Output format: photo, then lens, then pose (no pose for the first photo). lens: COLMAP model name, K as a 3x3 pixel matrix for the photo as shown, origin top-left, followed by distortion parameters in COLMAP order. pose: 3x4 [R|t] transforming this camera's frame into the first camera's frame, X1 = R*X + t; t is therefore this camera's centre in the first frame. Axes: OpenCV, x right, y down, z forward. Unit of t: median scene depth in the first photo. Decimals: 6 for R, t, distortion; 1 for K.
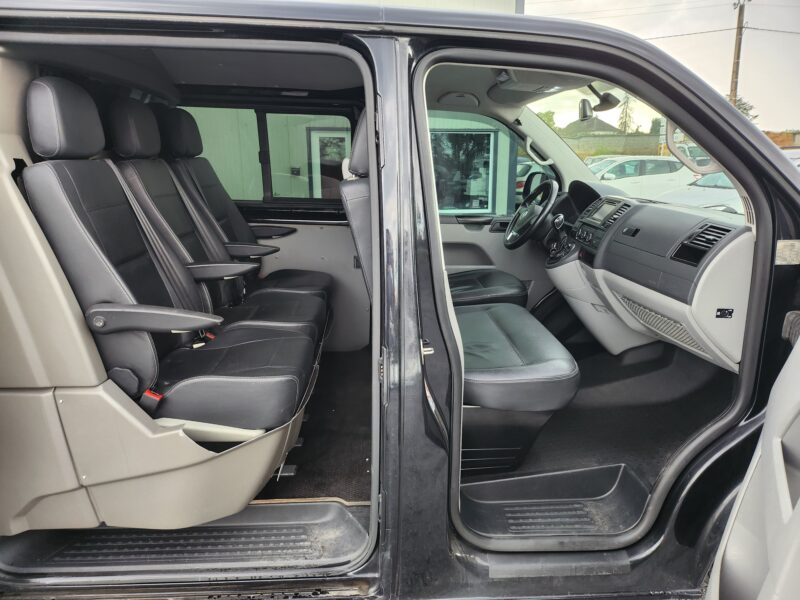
lens RADIAL K [[585.2, 0, 400.0], [0, 585.2, 300.0], [0, 0, 1]] dist [0.027457, -0.006183]
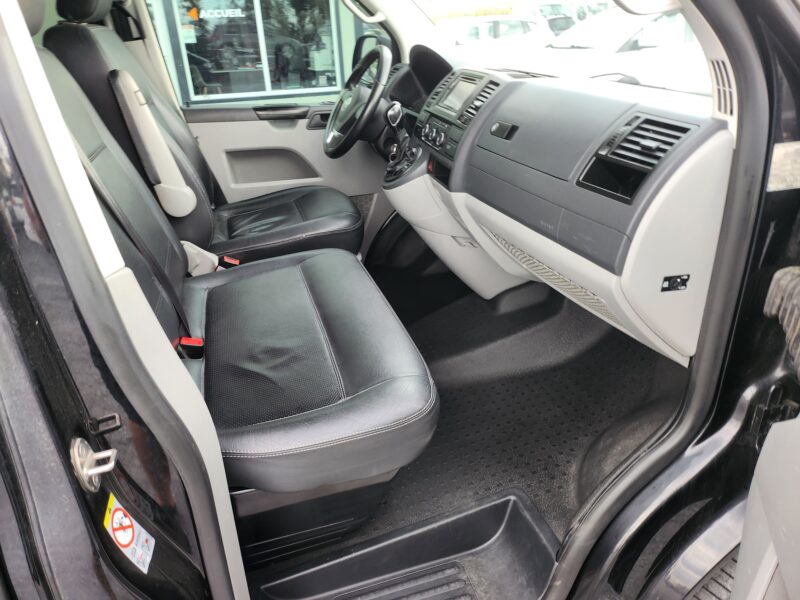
lens RADIAL K [[585.2, 0, 400.0], [0, 585.2, 300.0], [0, 0, 1]] dist [0.027457, -0.006183]
pose [[0.971233, -0.129786, 0.199653, 0.130250], [0.088291, 0.974928, 0.204255, -0.070097], [-0.221157, -0.180751, 0.958342, 0.369278]]
